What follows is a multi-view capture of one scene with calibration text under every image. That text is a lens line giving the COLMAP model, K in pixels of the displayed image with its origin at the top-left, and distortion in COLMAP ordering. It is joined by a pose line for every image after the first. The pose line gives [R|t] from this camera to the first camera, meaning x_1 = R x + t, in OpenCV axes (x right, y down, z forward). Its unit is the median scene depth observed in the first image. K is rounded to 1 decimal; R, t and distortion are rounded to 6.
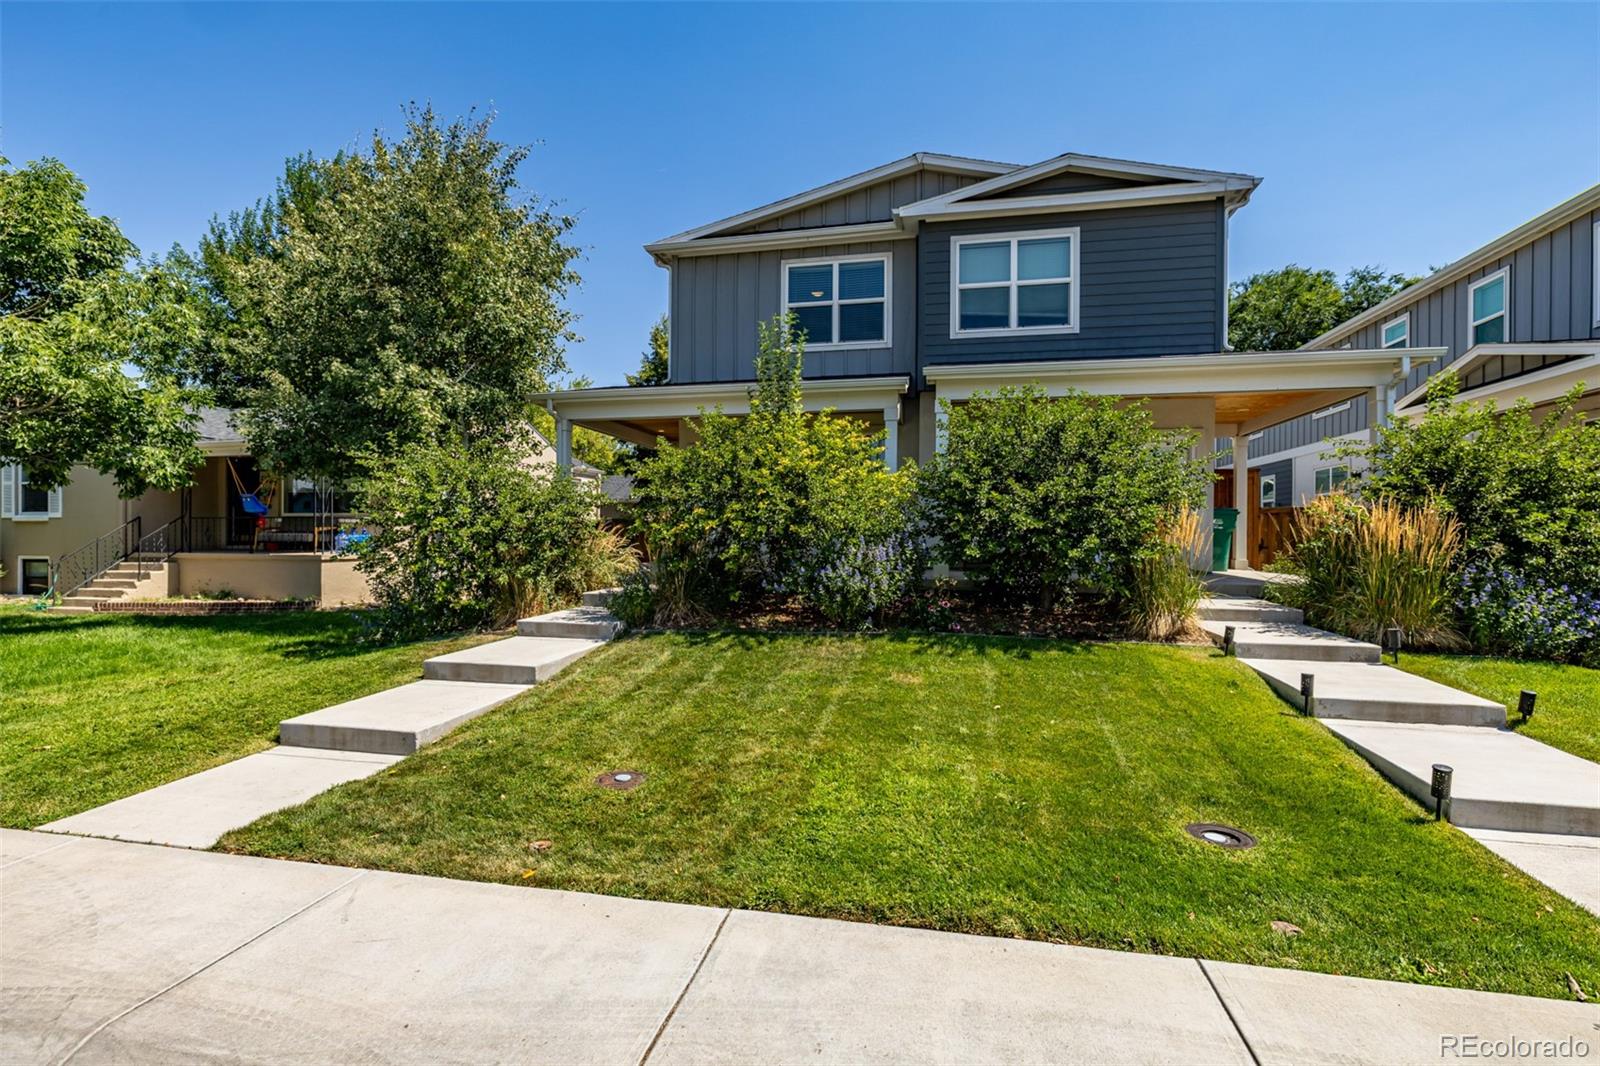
lens RADIAL K [[713.0, 0, 808.7], [0, 713.0, 532.9], [0, 0, 1]] dist [0.004803, 0.000423]
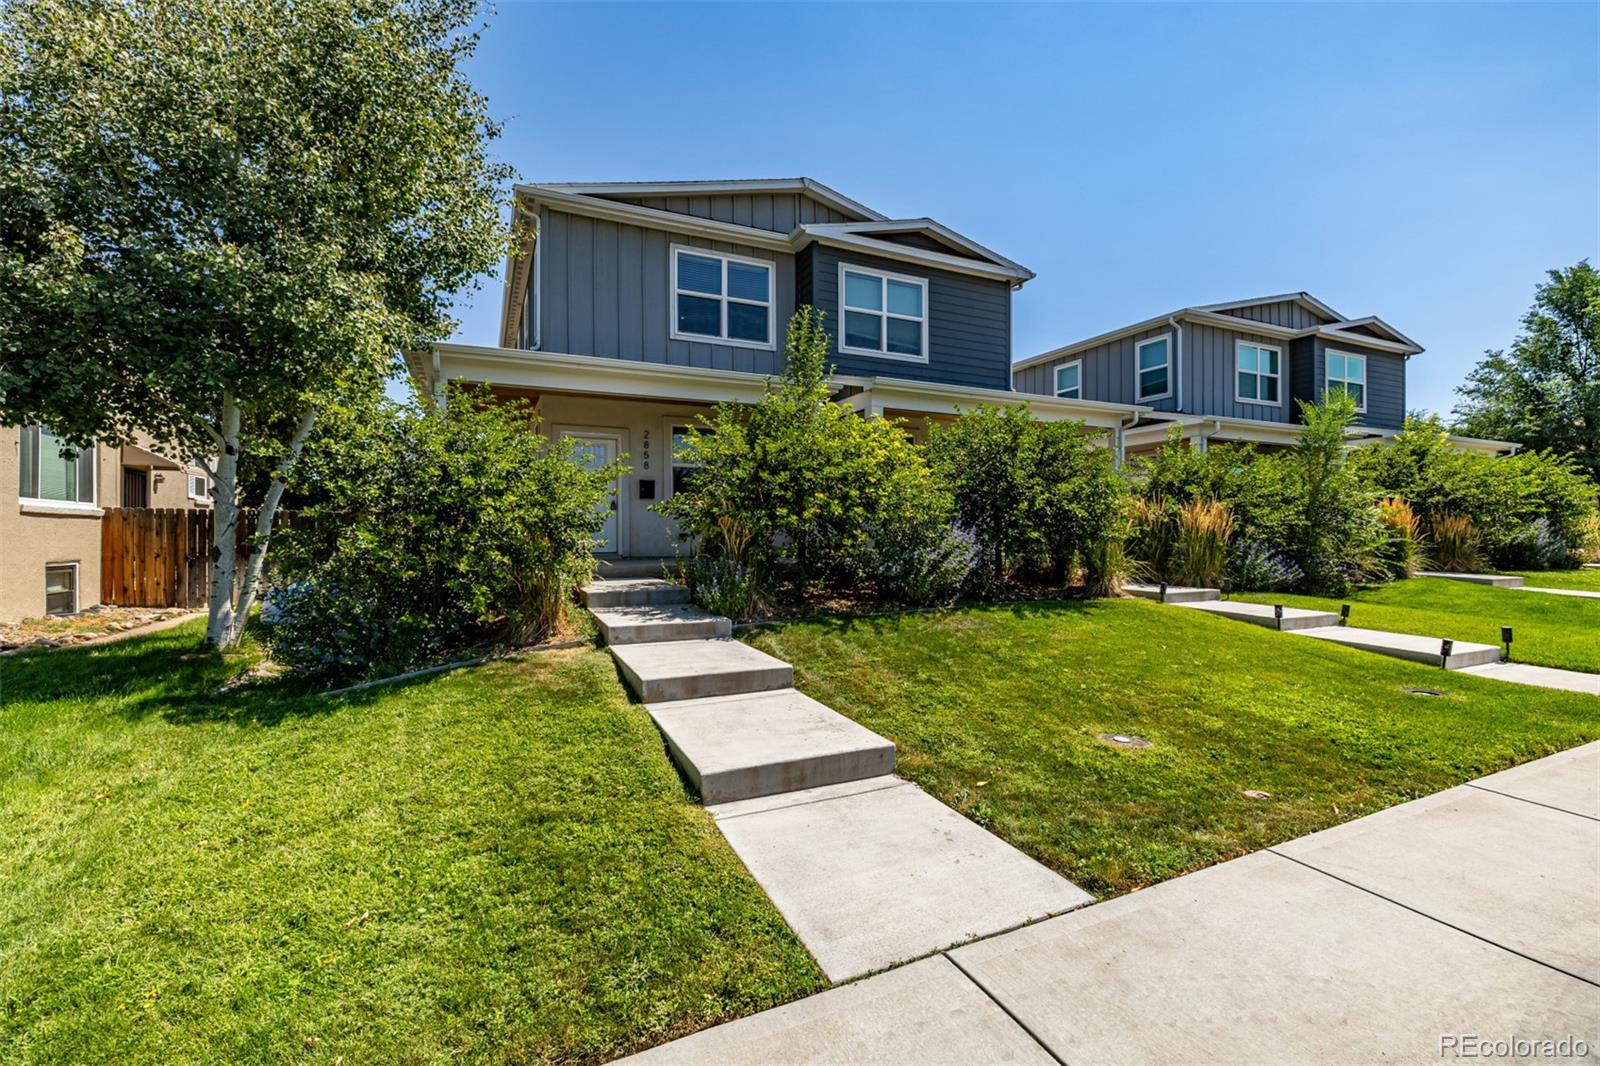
lens RADIAL K [[669.9, 0, 801.4], [0, 669.9, 531.6], [0, 0, 1]] dist [0.003119, -0.000062]
pose [[0.809830, -0.005255, 0.586641, -0.455642], [0.005896, 0.999982, 0.000819, 0.009966], [-0.586635, 0.002795, 0.809847, 0.169910]]
